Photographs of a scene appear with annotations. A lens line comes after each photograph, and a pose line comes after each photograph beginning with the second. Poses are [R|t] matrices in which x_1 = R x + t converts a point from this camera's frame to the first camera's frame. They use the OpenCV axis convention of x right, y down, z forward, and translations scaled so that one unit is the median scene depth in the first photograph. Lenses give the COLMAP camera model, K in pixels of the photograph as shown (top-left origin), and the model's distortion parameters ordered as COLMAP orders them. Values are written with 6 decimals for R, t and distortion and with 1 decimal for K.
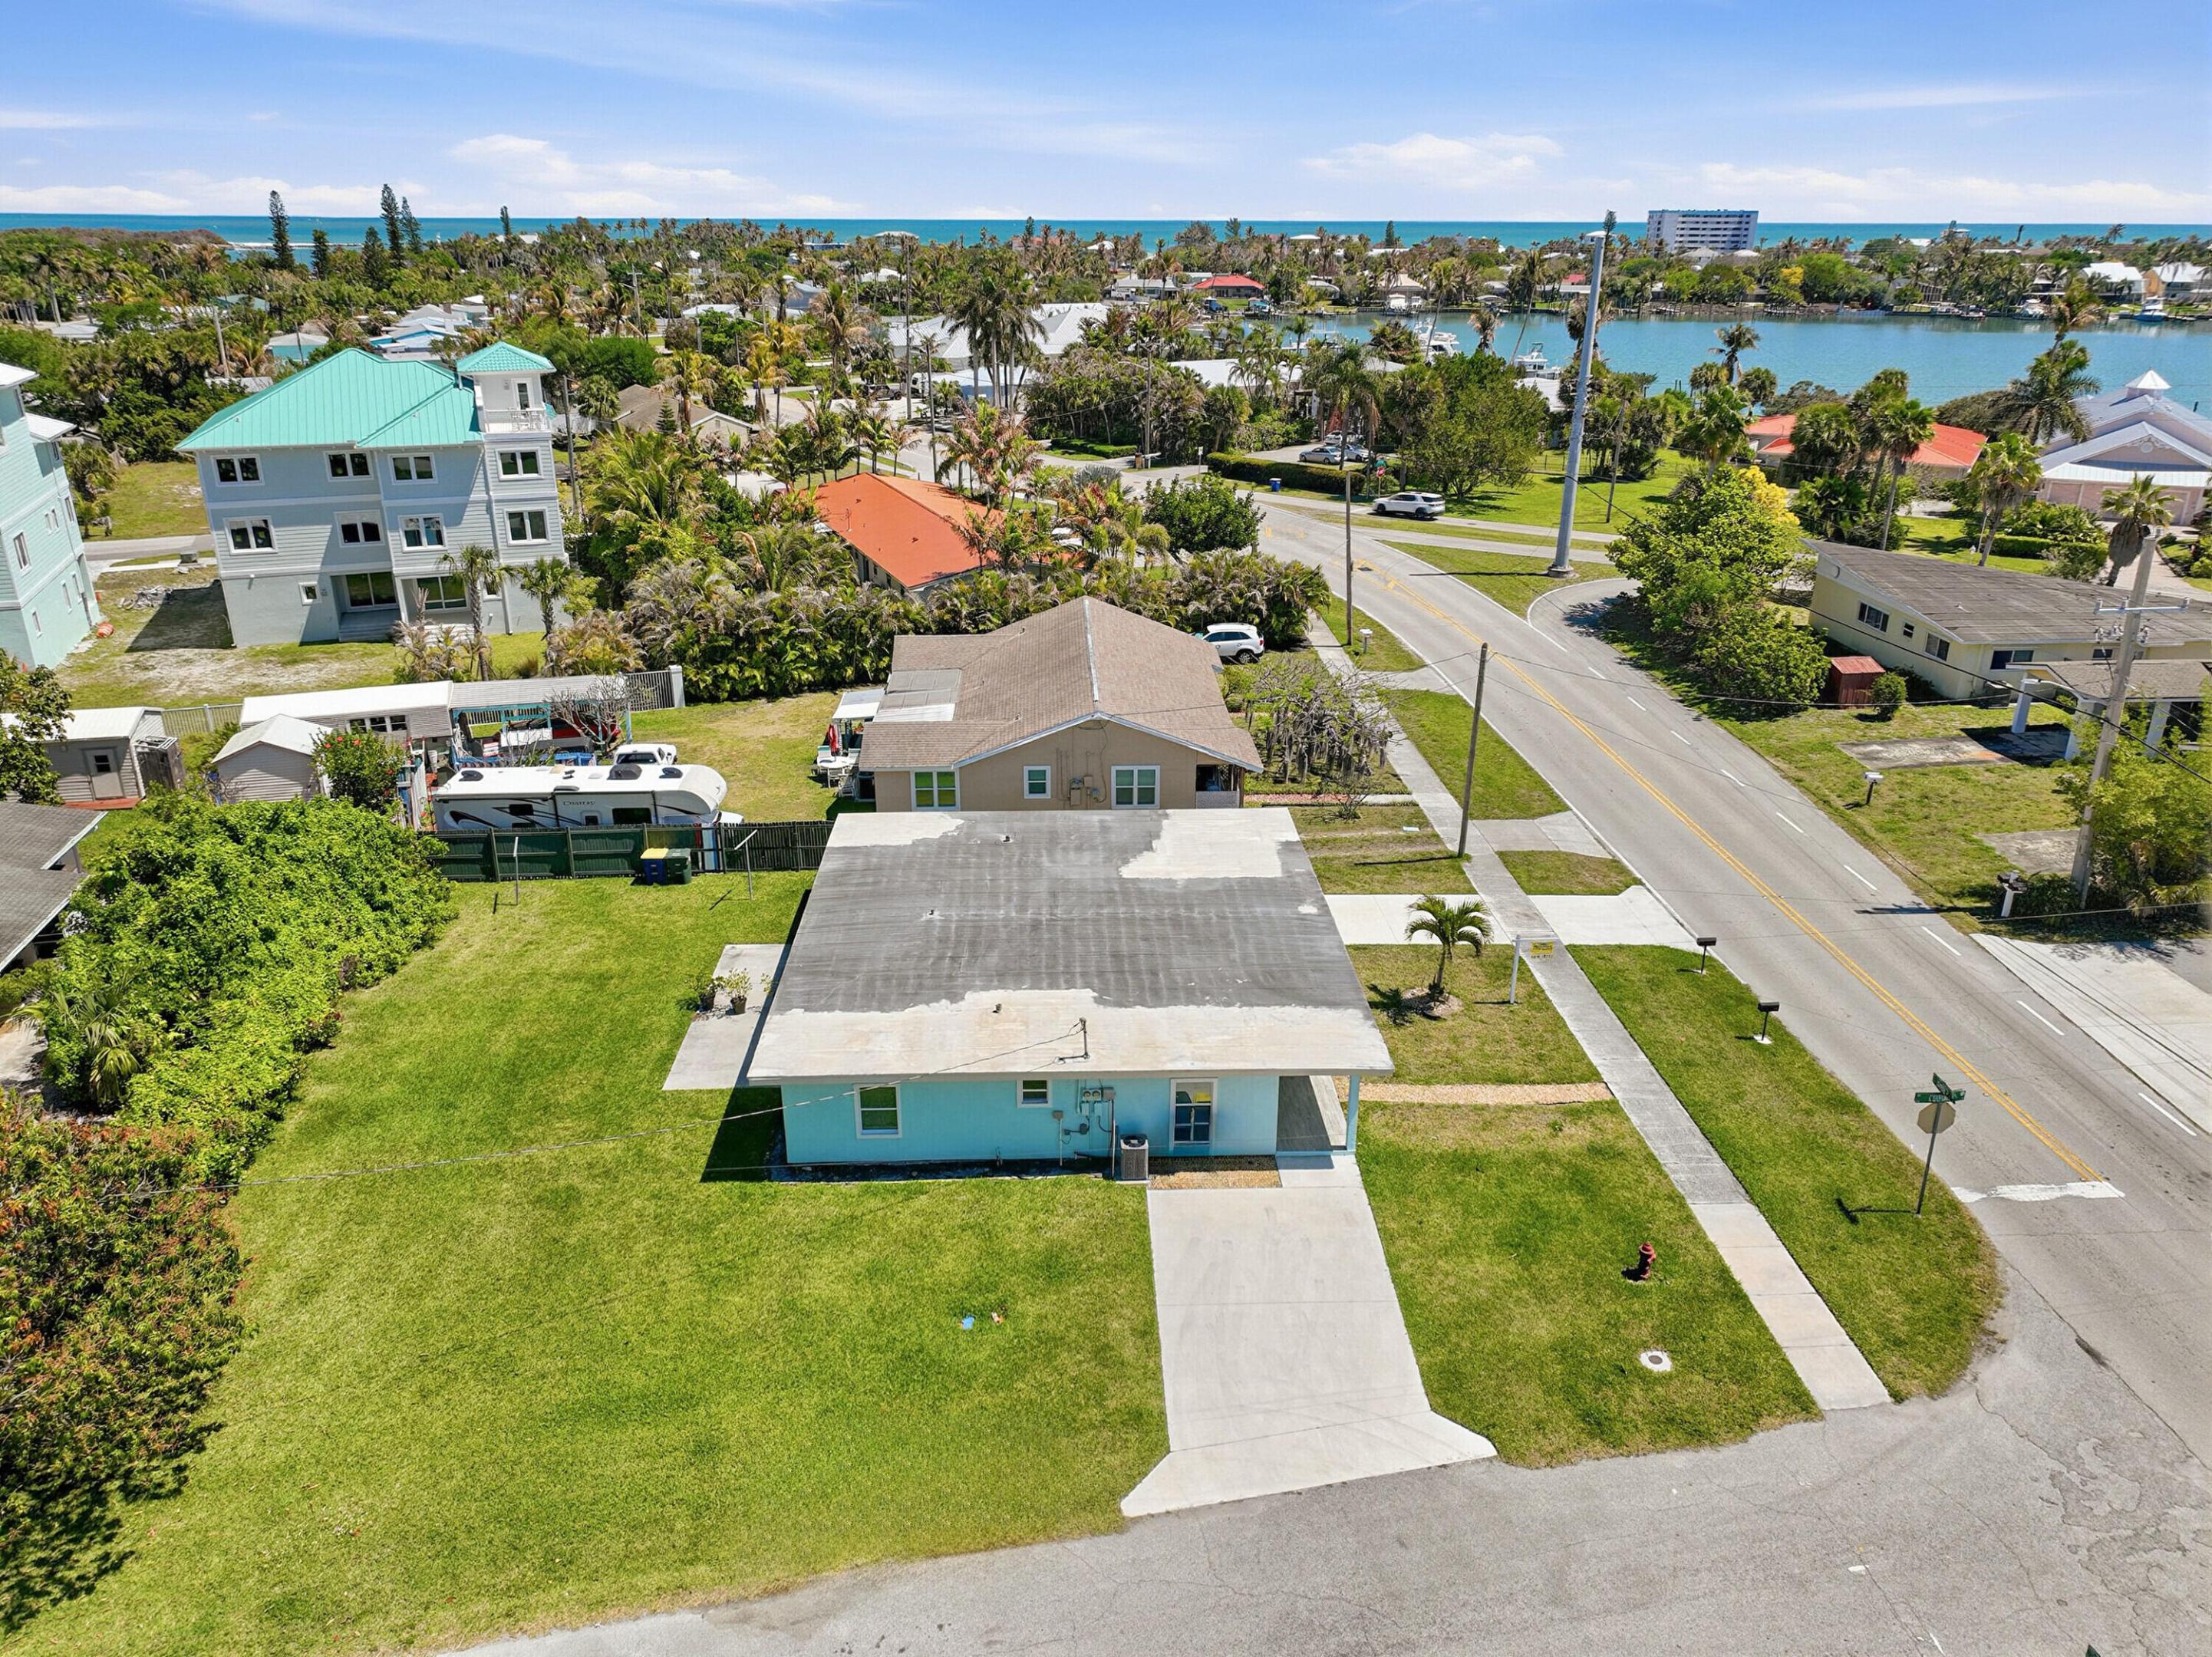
lens RADIAL K [[1553.3, 0, 1106.0], [0, 1553.3, 828.5], [0, 0, 1]] dist [0.000671, 0.008642]
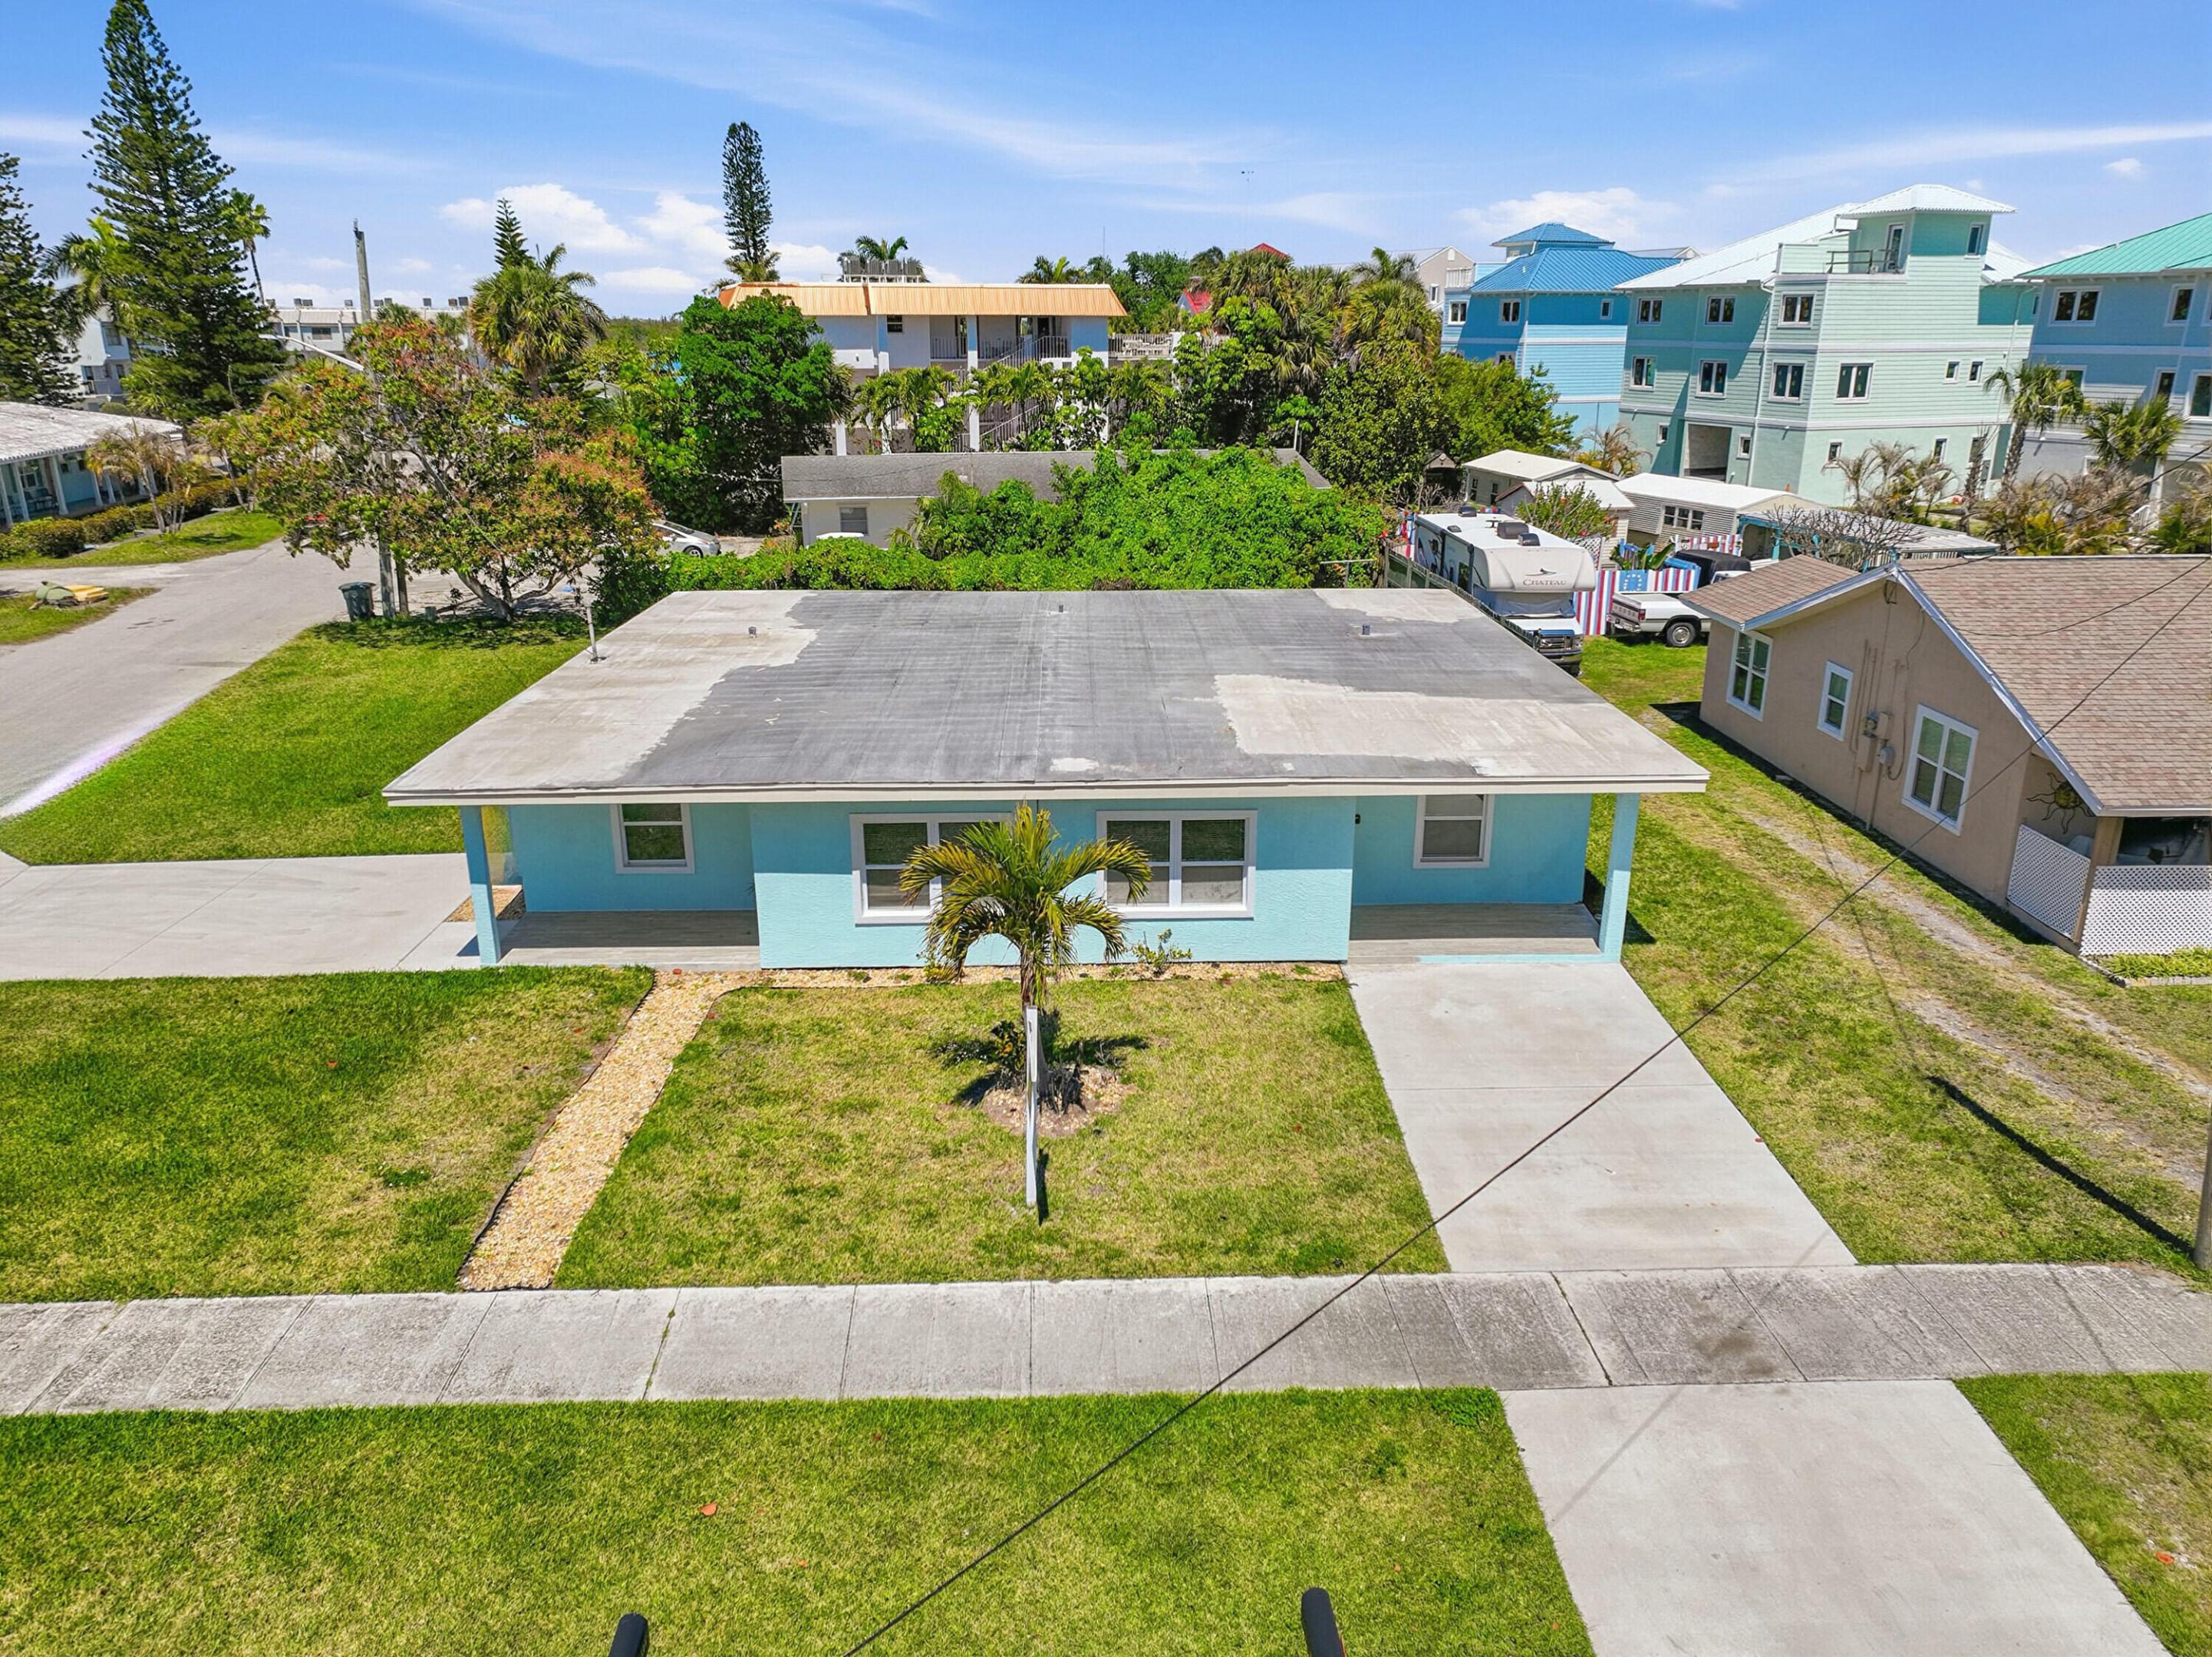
lens RADIAL K [[1554.4, 0, 1106.0], [0, 1554.4, 828.5], [0, 0, 1]] dist [0.006198, 0.005283]
pose [[-0.018590, 0.306005, -0.951848, 0.446504], [-0.368268, 0.882985, 0.291059, -0.053285], [0.929534, 0.355946, 0.096277, 0.754338]]
